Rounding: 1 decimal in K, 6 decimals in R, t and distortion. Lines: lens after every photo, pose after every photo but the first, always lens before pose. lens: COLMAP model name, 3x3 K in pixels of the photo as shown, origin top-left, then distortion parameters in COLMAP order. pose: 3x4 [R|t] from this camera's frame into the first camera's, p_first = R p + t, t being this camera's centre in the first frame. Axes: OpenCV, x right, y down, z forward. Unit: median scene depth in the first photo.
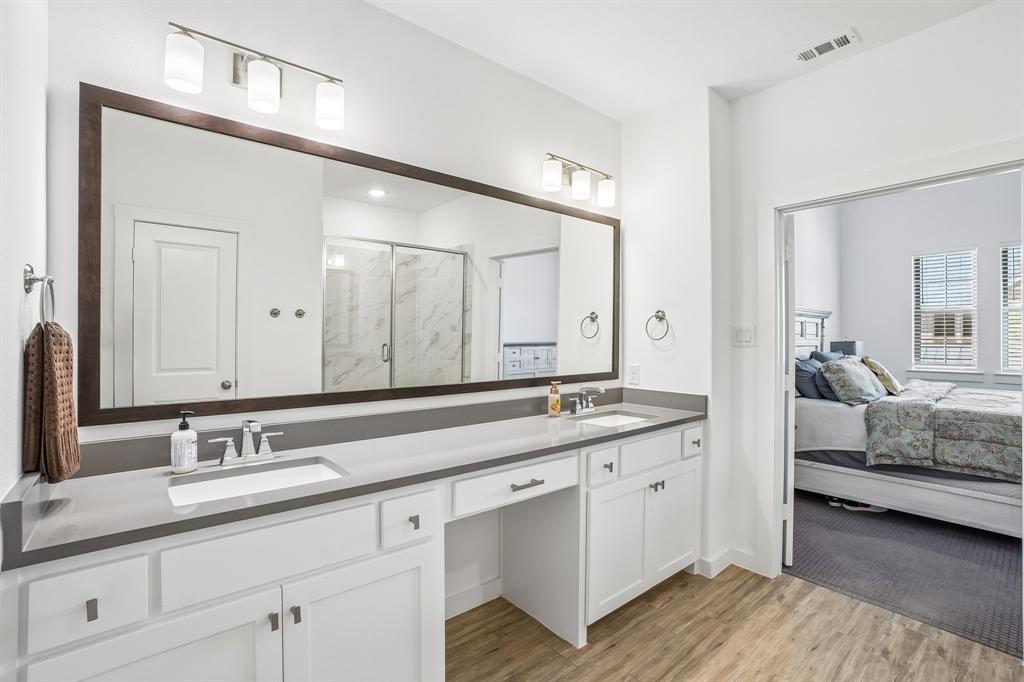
lens RADIAL K [[449.1, 0, 512.0], [0, 449.1, 341.0], [0, 0, 1]] dist [-0.001458, -0.000029]
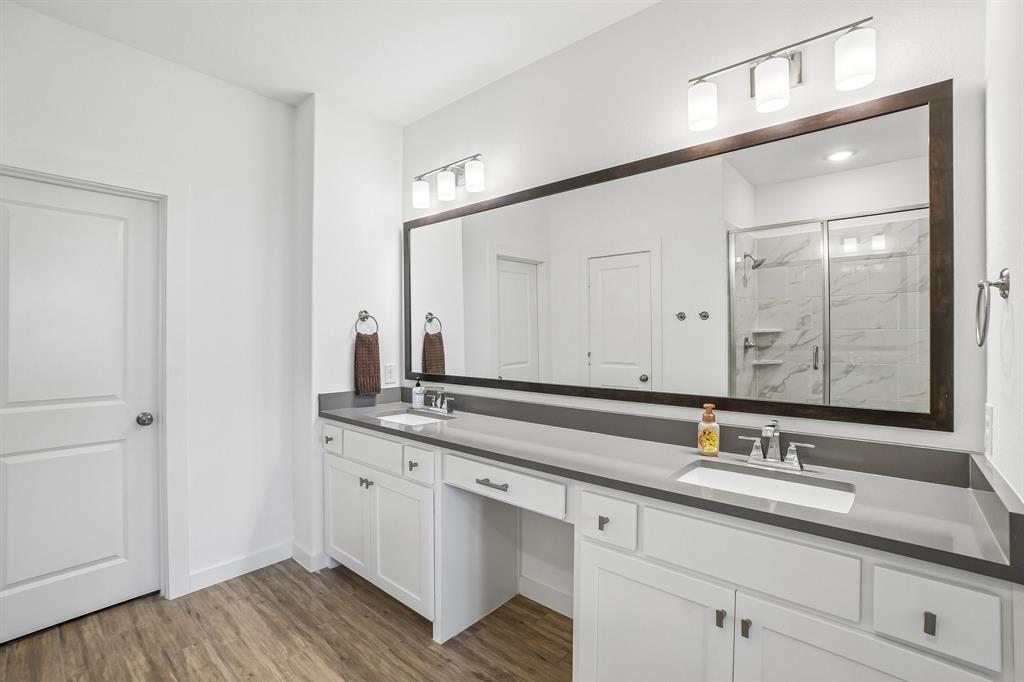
lens RADIAL K [[458.5, 0, 490.3], [0, 458.5, 336.0], [0, 0, 1]] dist [-0.035867, -0.000028]
pose [[0.174602, -0.005697, -0.984623, 0.595621], [-0.012374, 0.999892, -0.007980, -0.002295], [0.984561, 0.013577, 0.174512, 0.464071]]
